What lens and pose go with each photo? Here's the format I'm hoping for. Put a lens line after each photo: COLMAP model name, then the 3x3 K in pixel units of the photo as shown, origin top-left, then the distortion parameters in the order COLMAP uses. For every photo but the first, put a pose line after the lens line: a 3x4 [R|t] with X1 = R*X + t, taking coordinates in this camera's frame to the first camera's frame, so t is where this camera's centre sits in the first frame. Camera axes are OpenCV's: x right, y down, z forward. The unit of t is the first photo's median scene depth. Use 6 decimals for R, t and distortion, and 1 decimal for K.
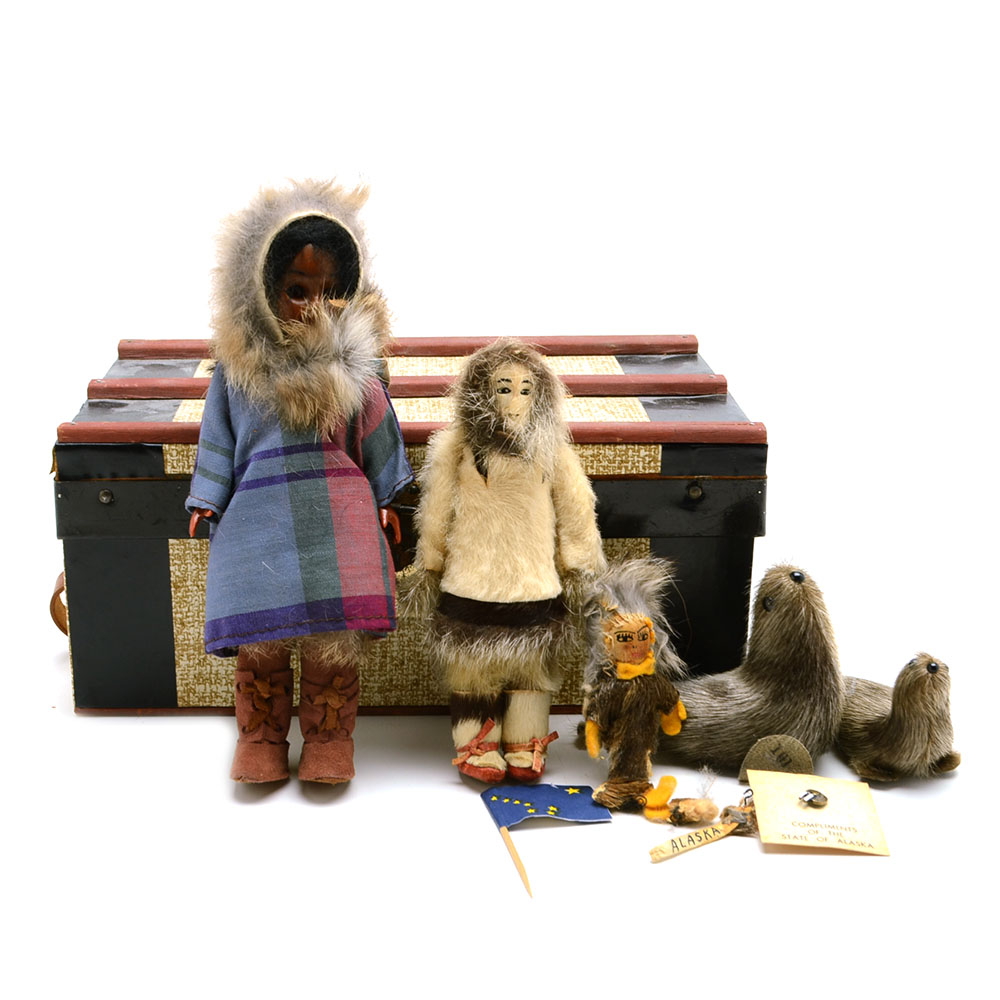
lens RADIAL K [[1683.3, 0, 427.6], [0, 1683.3, 502.0], [0, 0, 1]] dist [-0.004229, -0.130197]
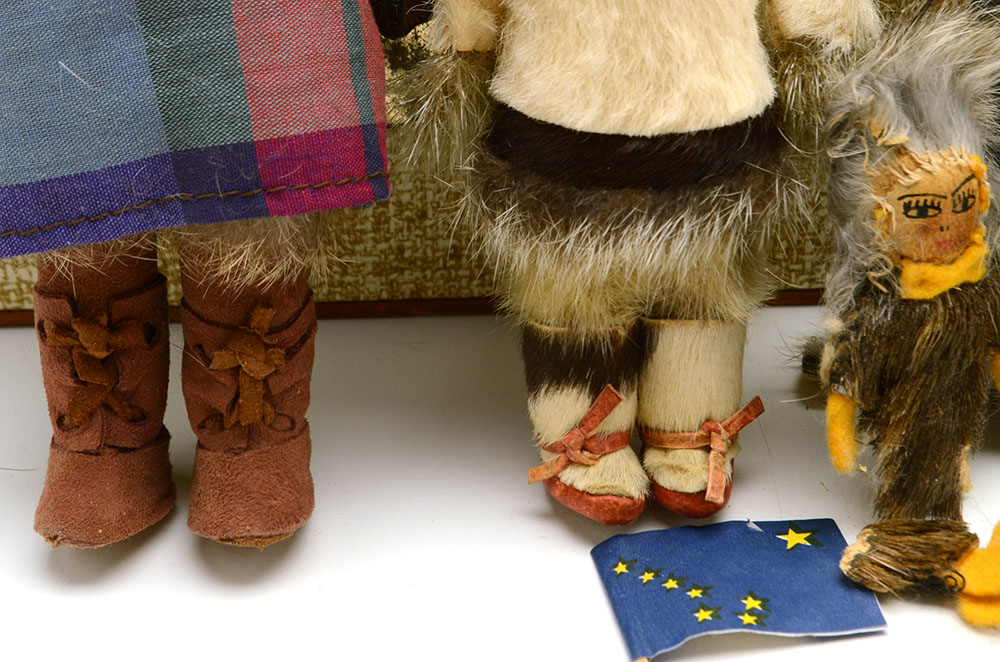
lens RADIAL K [[2217.9, 0, 500.0], [0, 2217.9, 331.0], [0, 0, 1]] dist [-0.049112, 0.629343]
pose [[0.999391, -0.018688, -0.029455, 0.026093], [0.026806, 0.951763, 0.305660, -0.066091], [0.022322, -0.306263, 0.951685, 0.458201]]
